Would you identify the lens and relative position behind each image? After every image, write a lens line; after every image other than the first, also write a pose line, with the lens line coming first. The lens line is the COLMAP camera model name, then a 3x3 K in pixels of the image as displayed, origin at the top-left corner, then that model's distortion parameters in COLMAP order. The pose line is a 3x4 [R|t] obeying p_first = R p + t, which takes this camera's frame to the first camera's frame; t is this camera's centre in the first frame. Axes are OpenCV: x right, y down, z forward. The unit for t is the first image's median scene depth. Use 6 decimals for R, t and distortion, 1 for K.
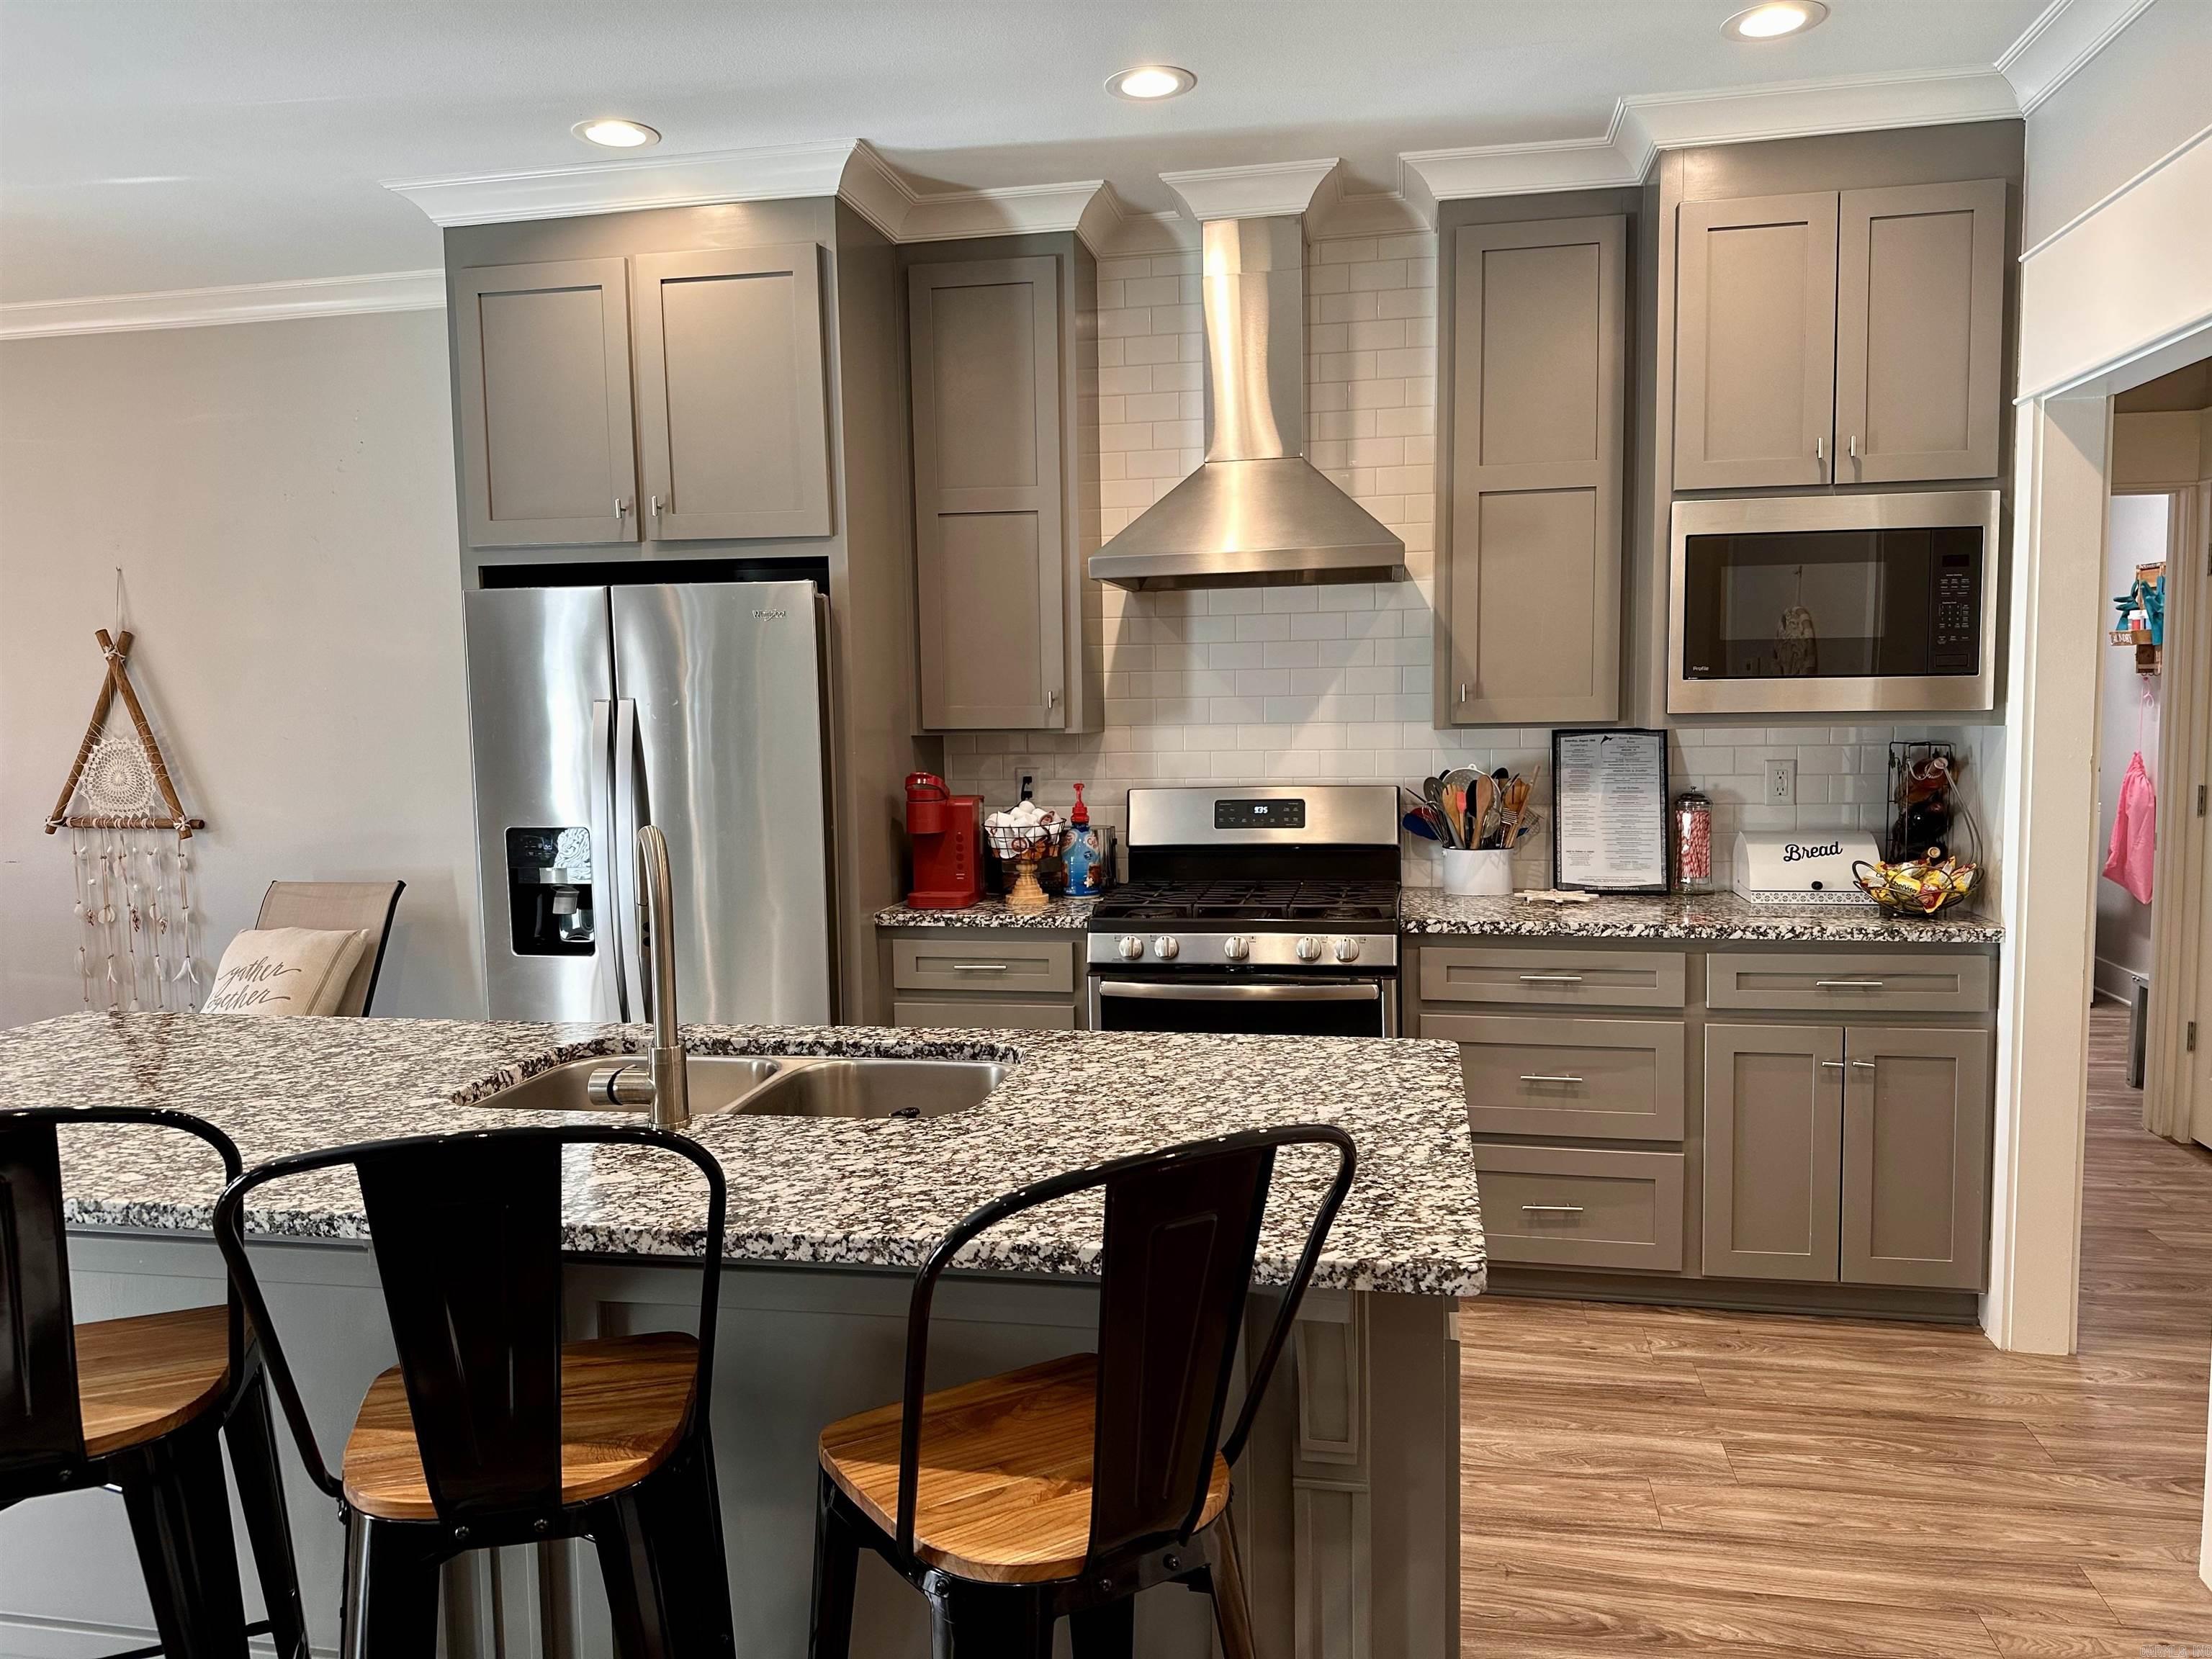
lens RADIAL K [[1545.7, 0, 1101.8], [0, 1545.7, 835.4], [0, 0, 1]] dist [0.049930, -0.058953]
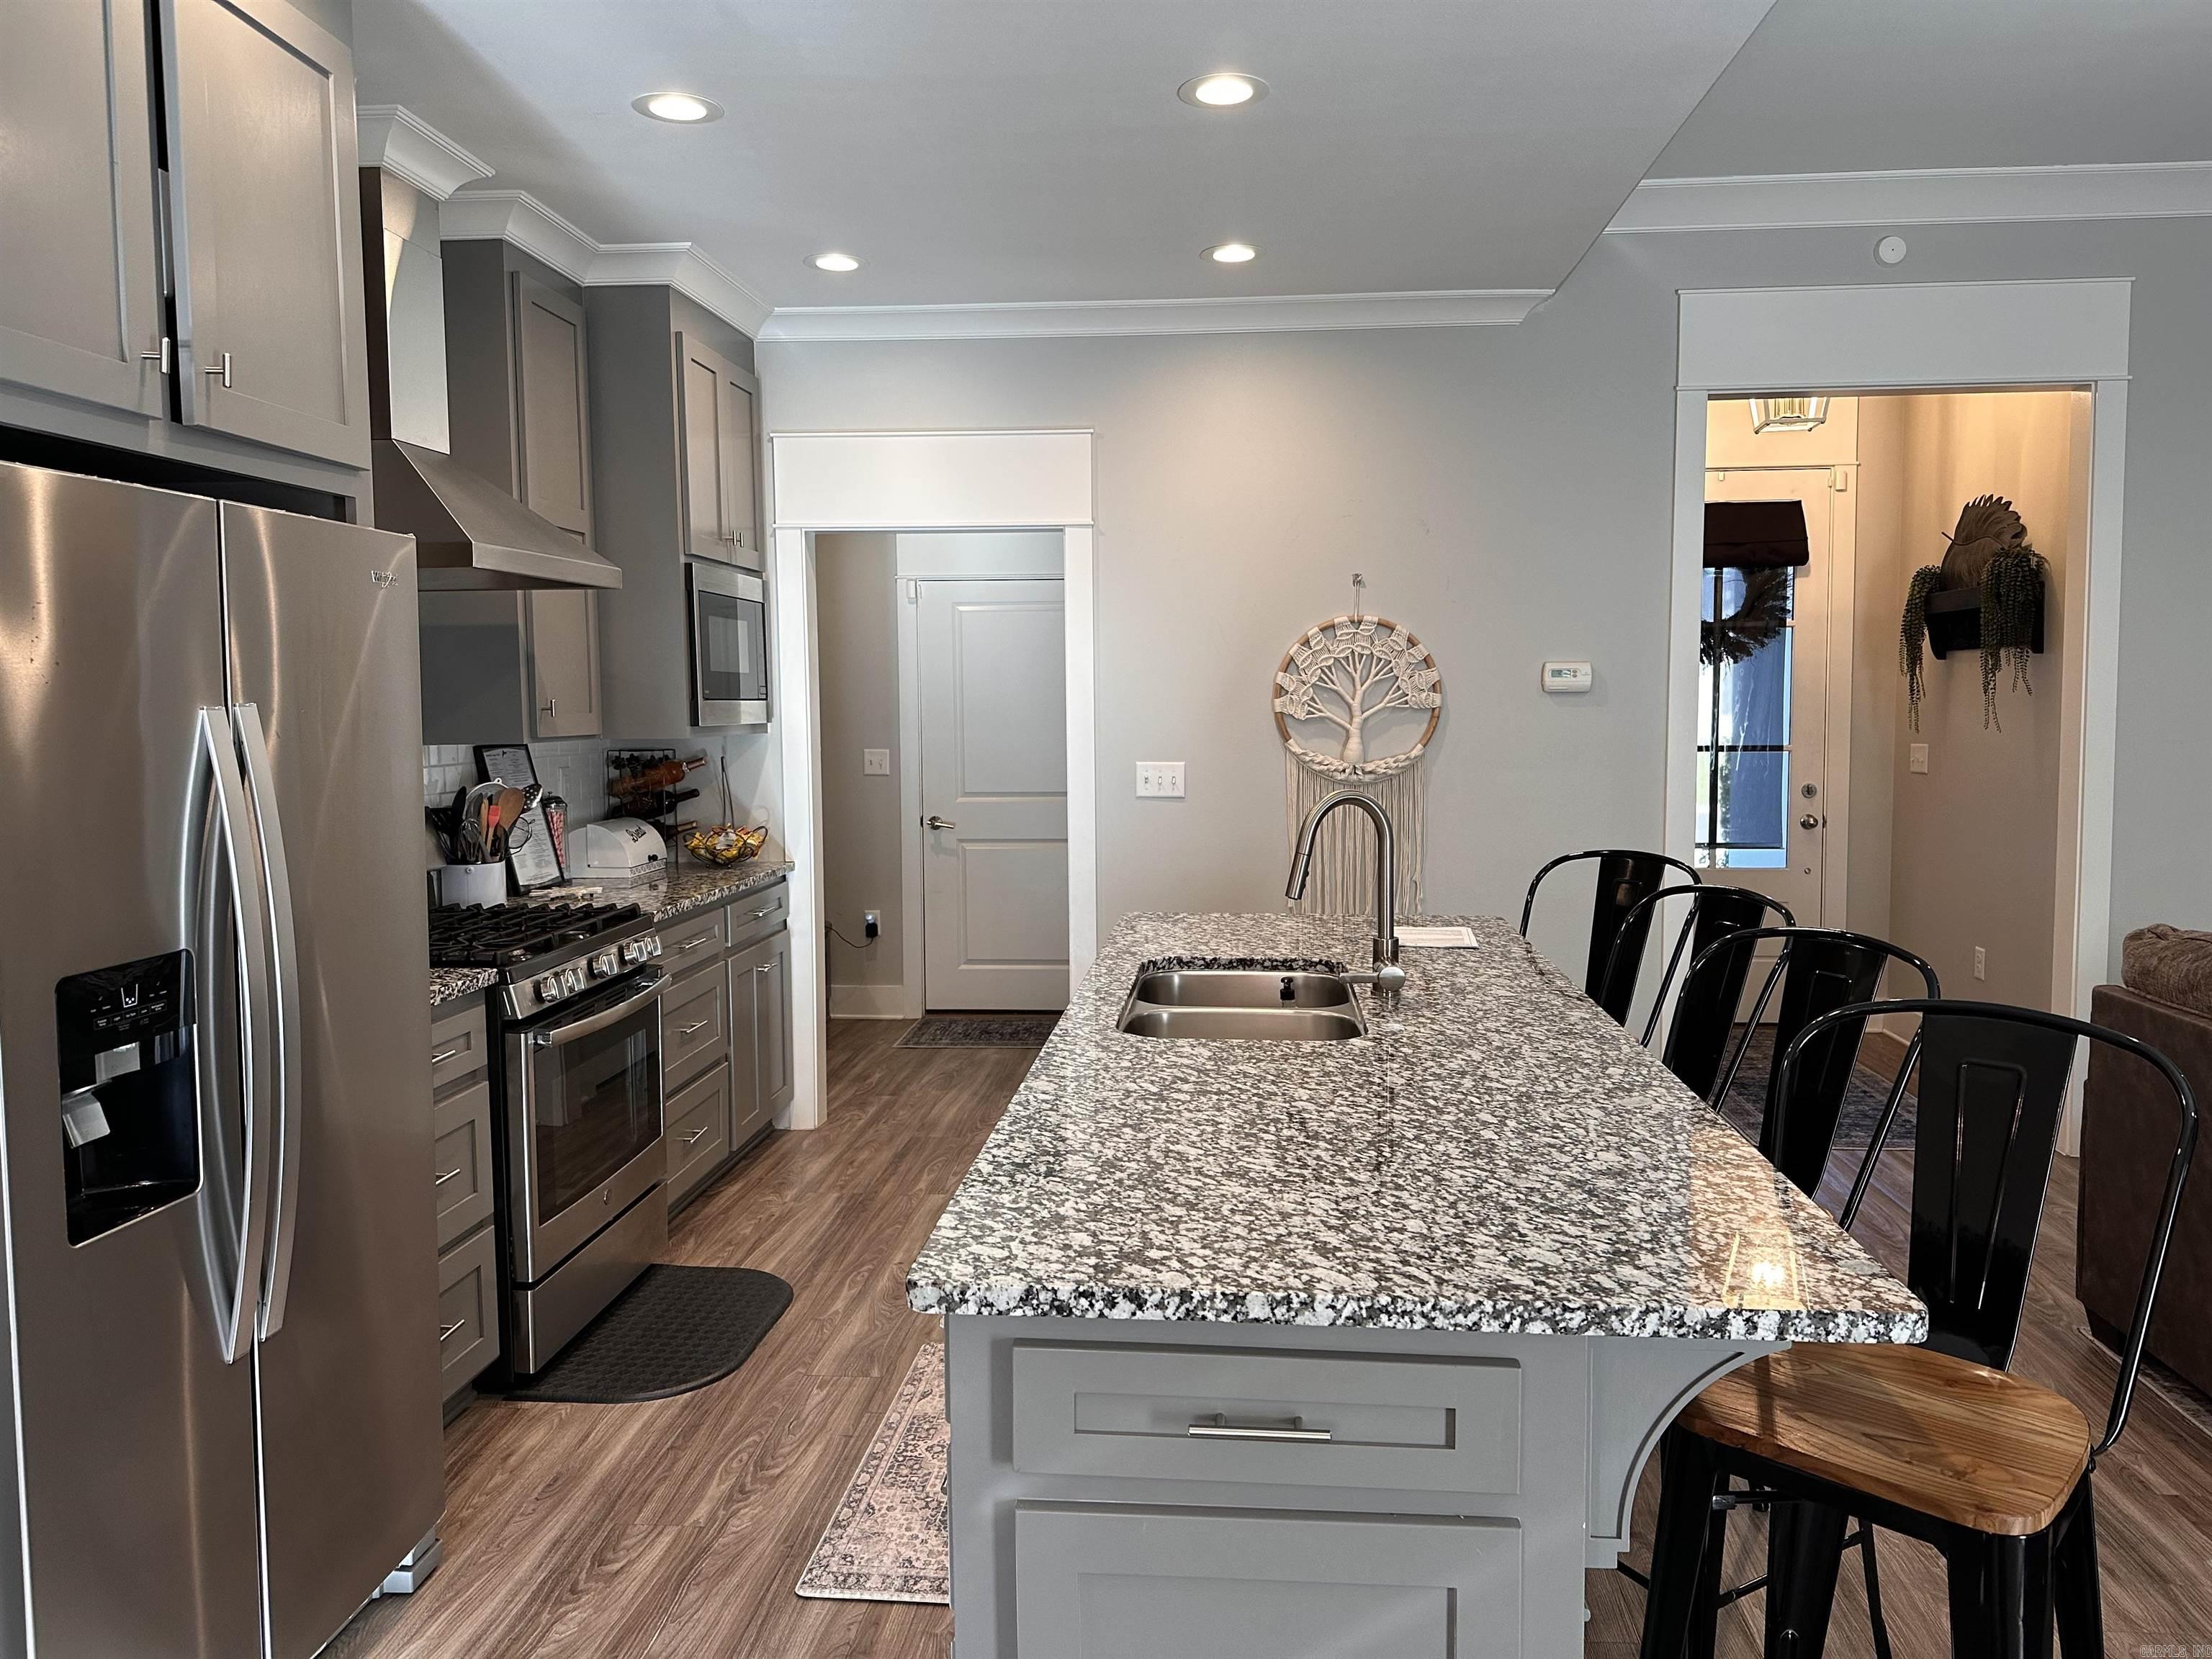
lens RADIAL K [[1545.7, 0, 1104.0], [0, 1545.7, 822.8], [0, 0, 1]] dist [0.049930, -0.058953]
pose [[-0.098440, -0.060787, 0.993285, -0.888243], [0.101774, 0.992284, 0.070812, -0.051887], [-0.989925, 0.108061, -0.091494, 0.739010]]
